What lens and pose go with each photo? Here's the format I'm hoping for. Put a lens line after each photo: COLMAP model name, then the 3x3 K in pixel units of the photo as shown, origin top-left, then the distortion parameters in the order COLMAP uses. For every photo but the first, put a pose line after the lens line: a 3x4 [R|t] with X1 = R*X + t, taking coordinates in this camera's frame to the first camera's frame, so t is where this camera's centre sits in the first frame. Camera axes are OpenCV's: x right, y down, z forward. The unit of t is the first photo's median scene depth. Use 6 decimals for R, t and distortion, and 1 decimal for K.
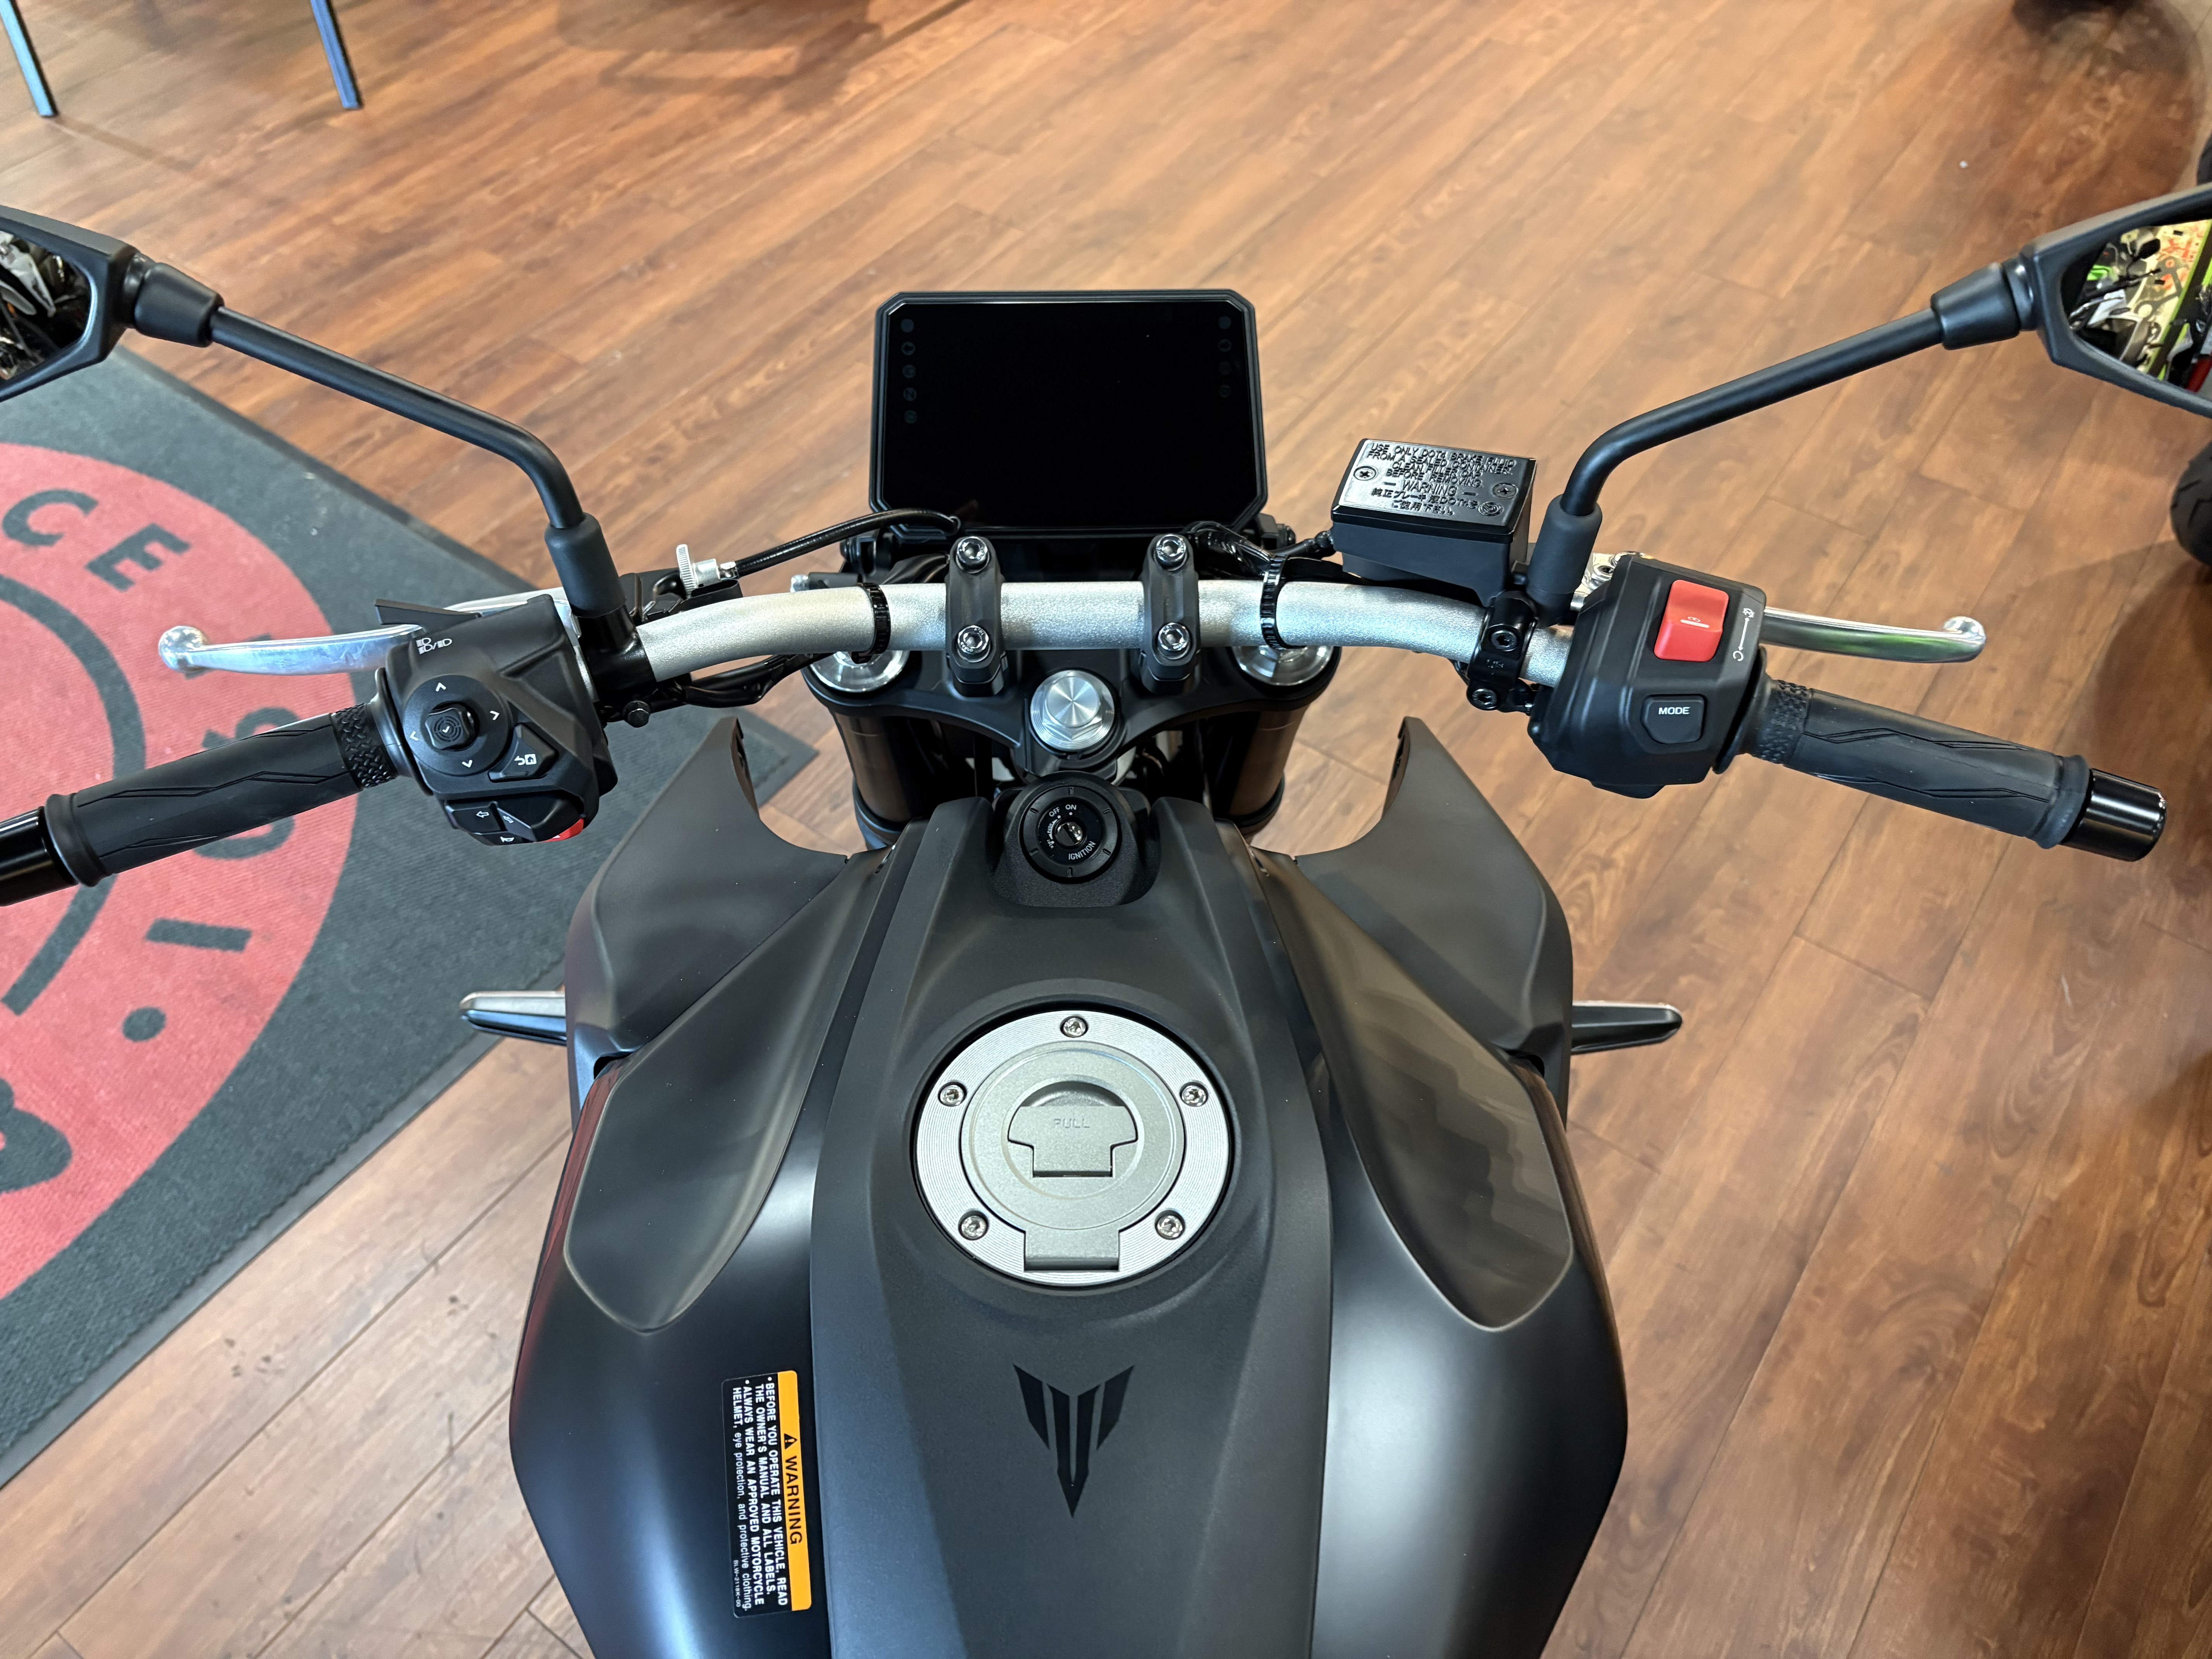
lens RADIAL K [[1683.3, 0, 1085.3], [0, 1683.3, 785.9], [0, 0, 1]] dist [0.036266, -0.044810]
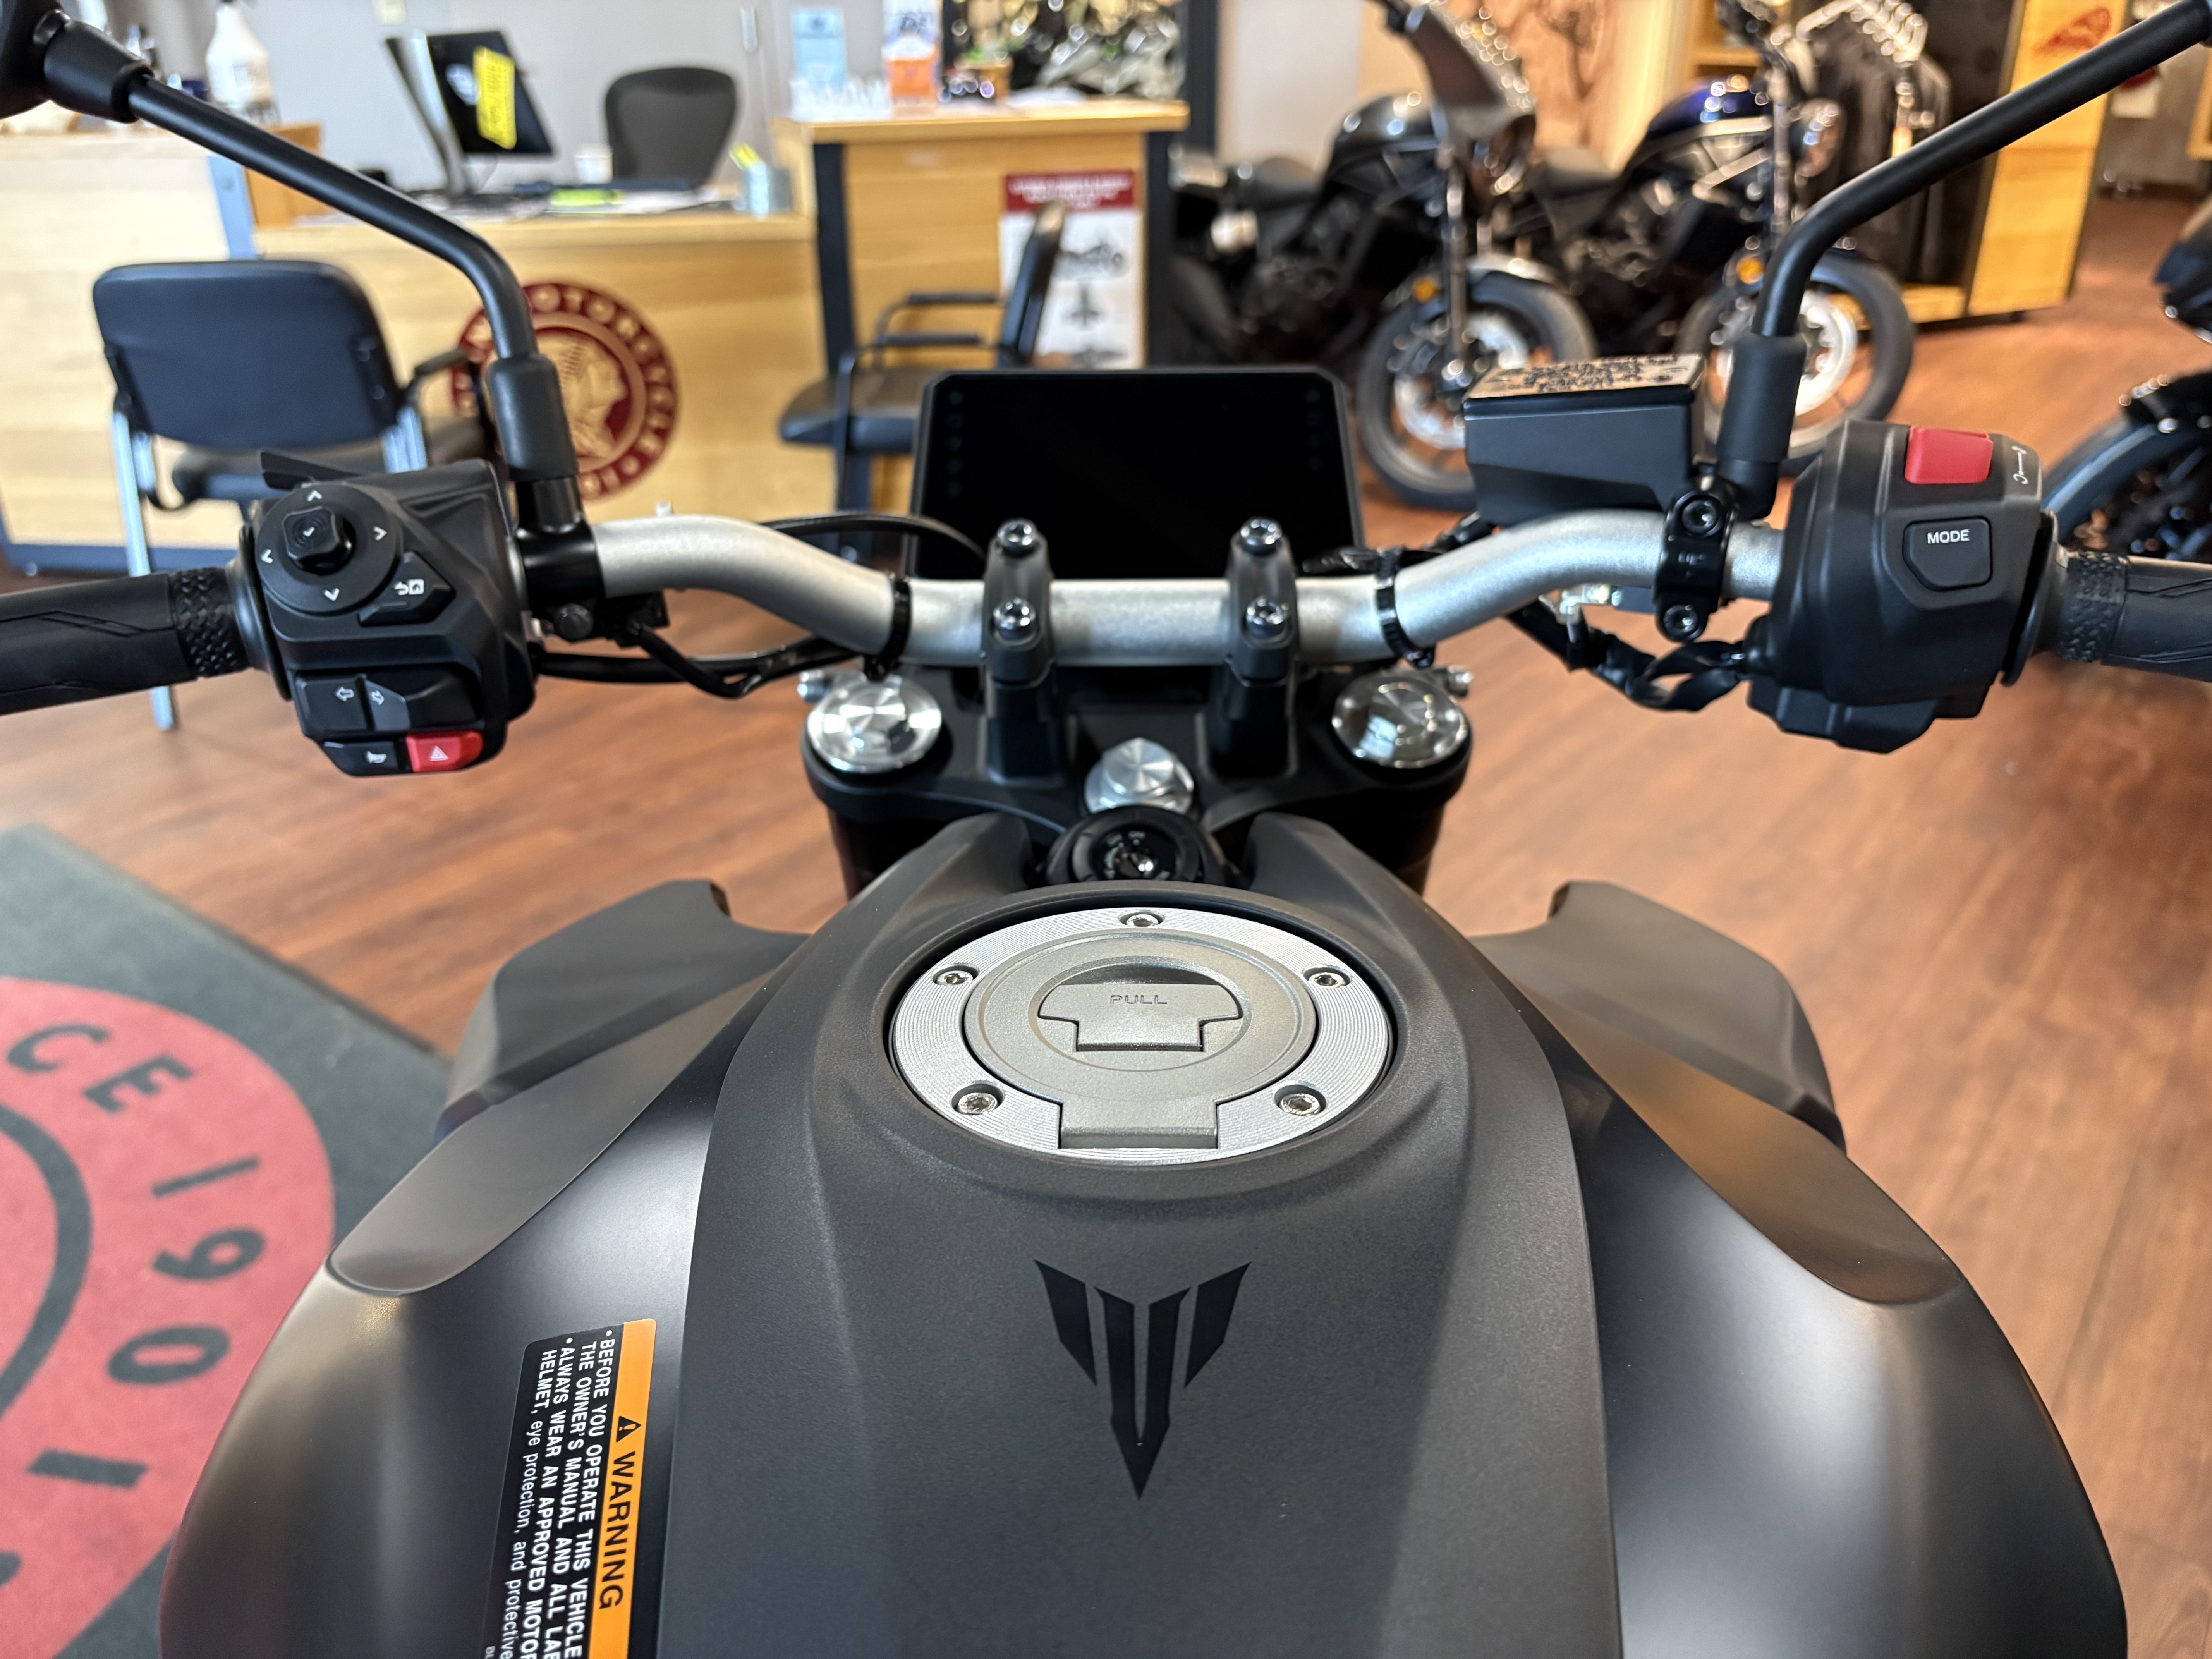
lens RADIAL K [[1683.3, 0, 1105.2], [0, 1683.3, 787.9], [0, 0, 1]] dist [0.036266, -0.044810]
pose [[0.999680, 0.002429, -0.025168, -0.003724], [-0.012423, 0.914119, -0.405256, 0.299786], [0.022022, 0.405439, 0.913857, 0.296922]]
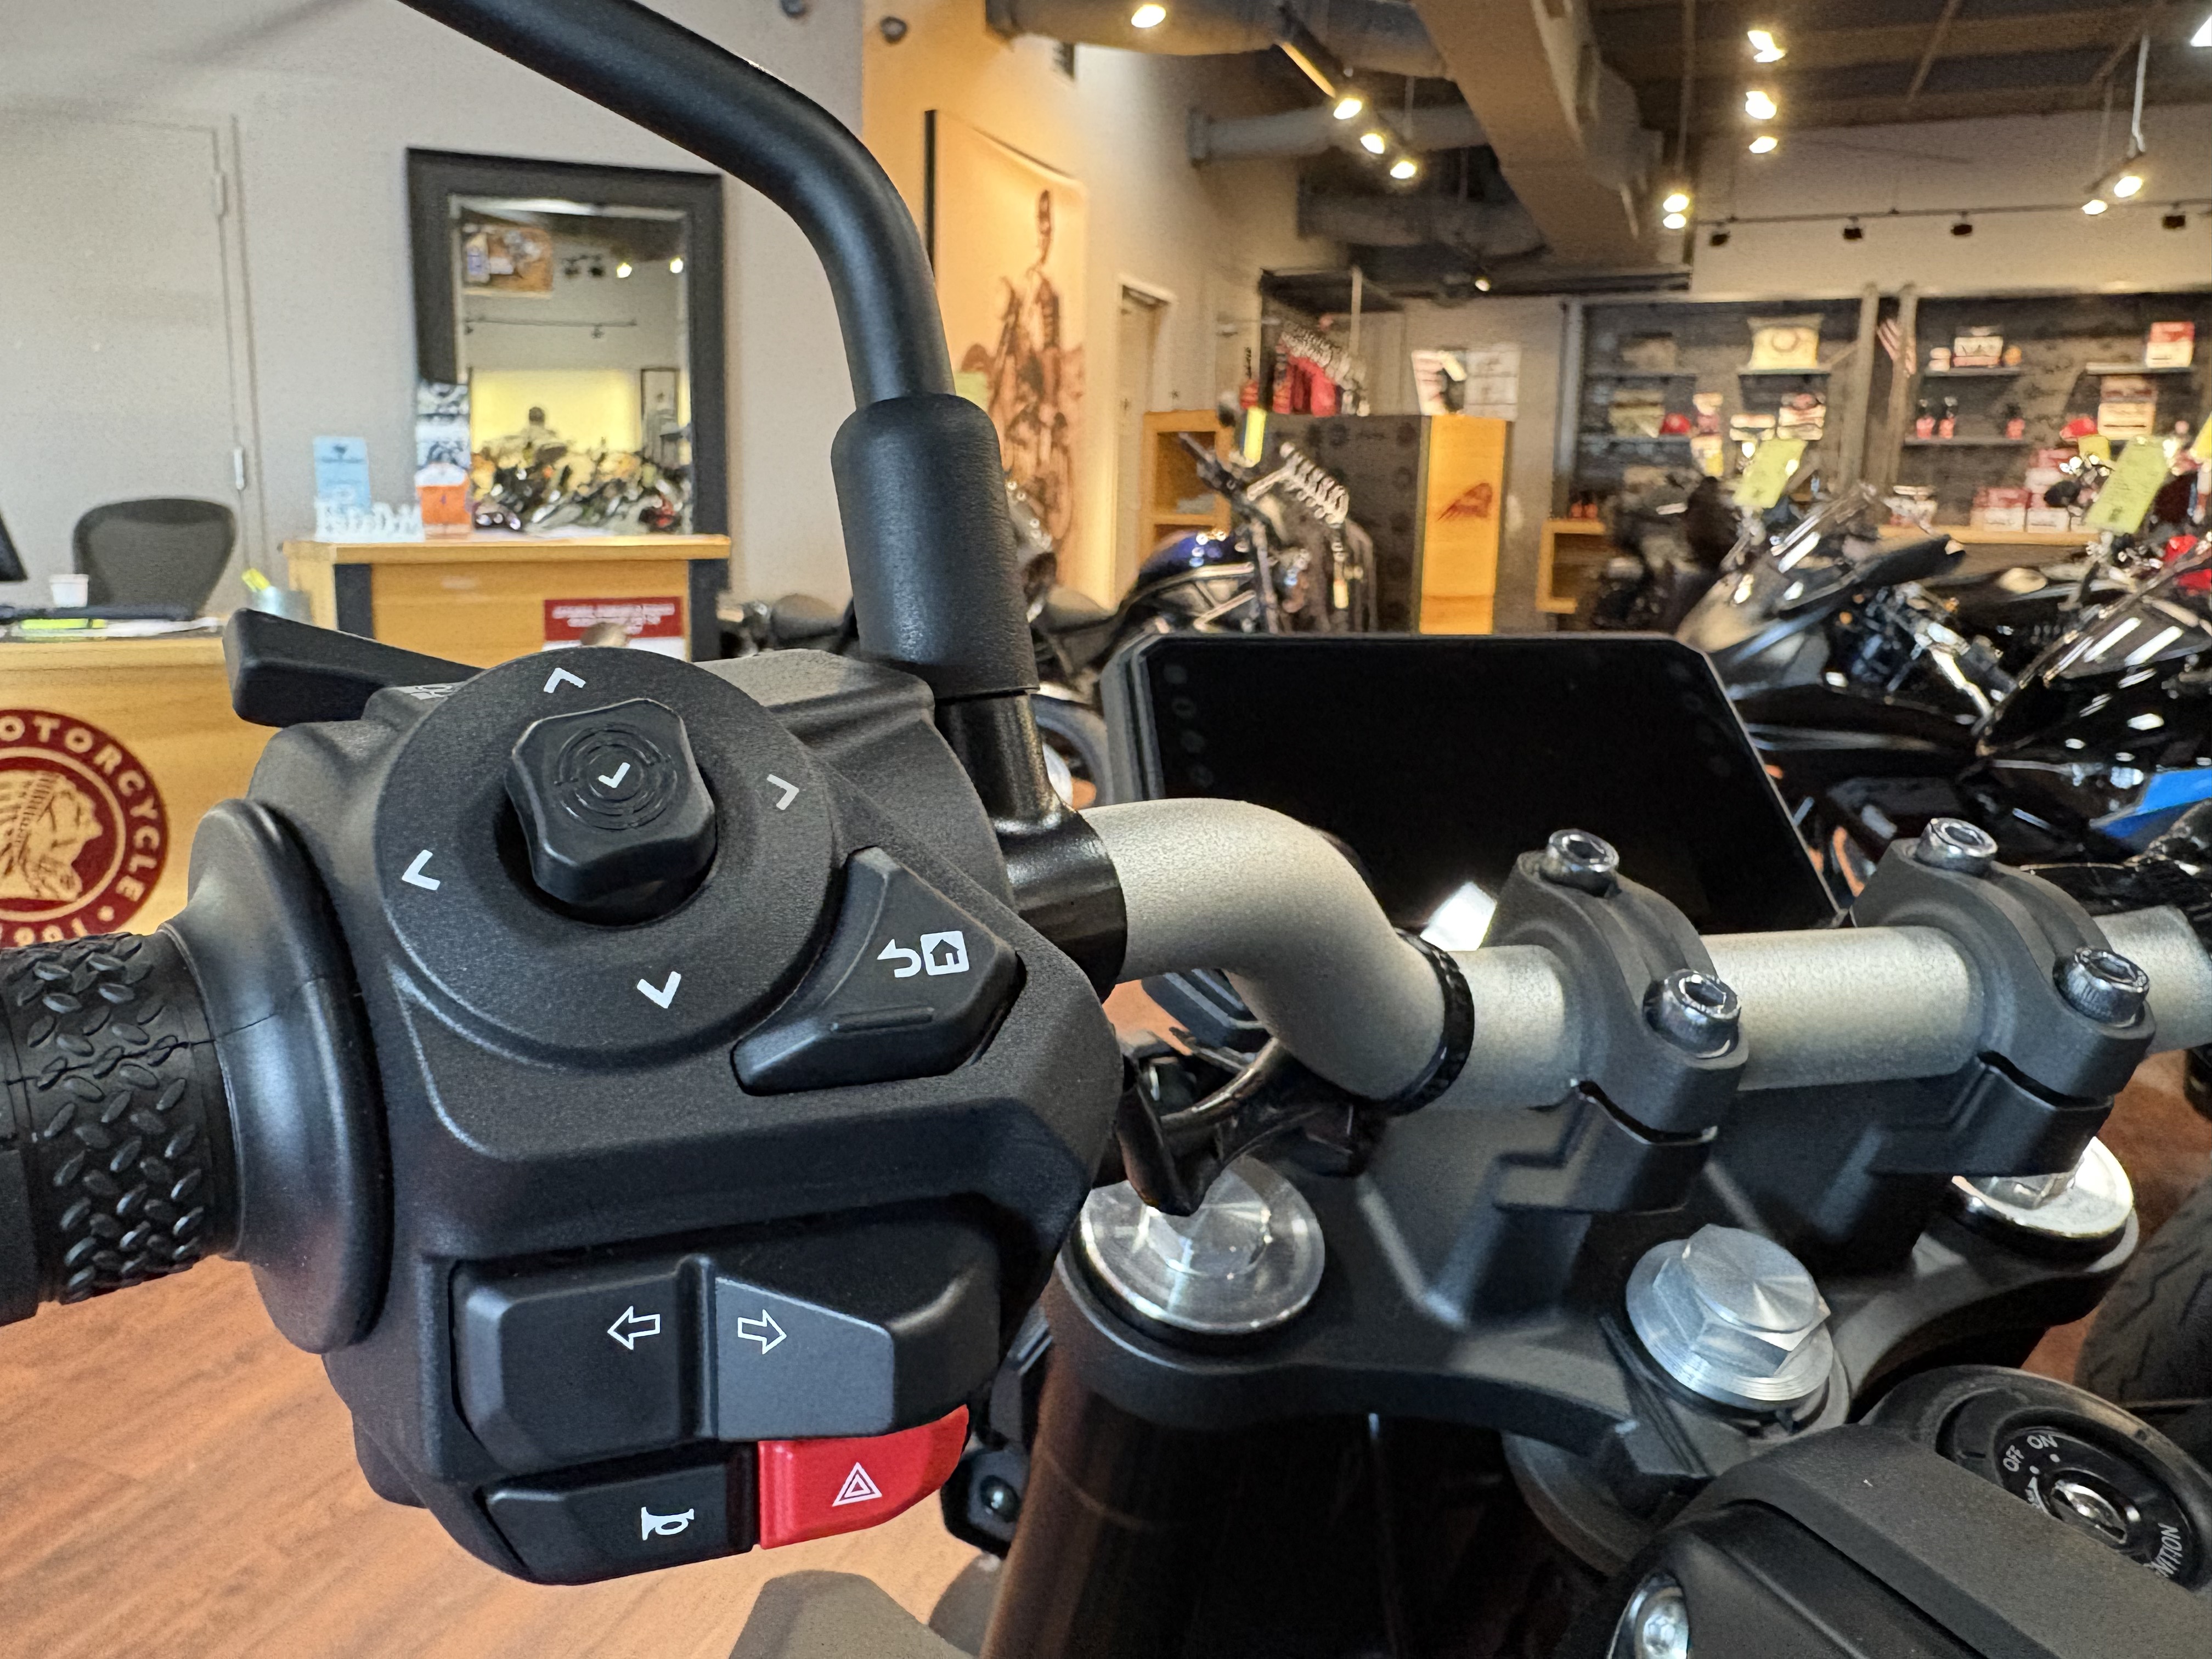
lens RADIAL K [[1683.3, 0, 1000.6], [0, 1683.3, 818.4], [0, 0, 1]] dist [0.036266, -0.044810]
pose [[0.975358, -0.030035, 0.218576, -0.305082], [0.156635, 0.791969, -0.590128, 0.089340], [-0.155381, 0.609822, 0.777157, 0.663709]]
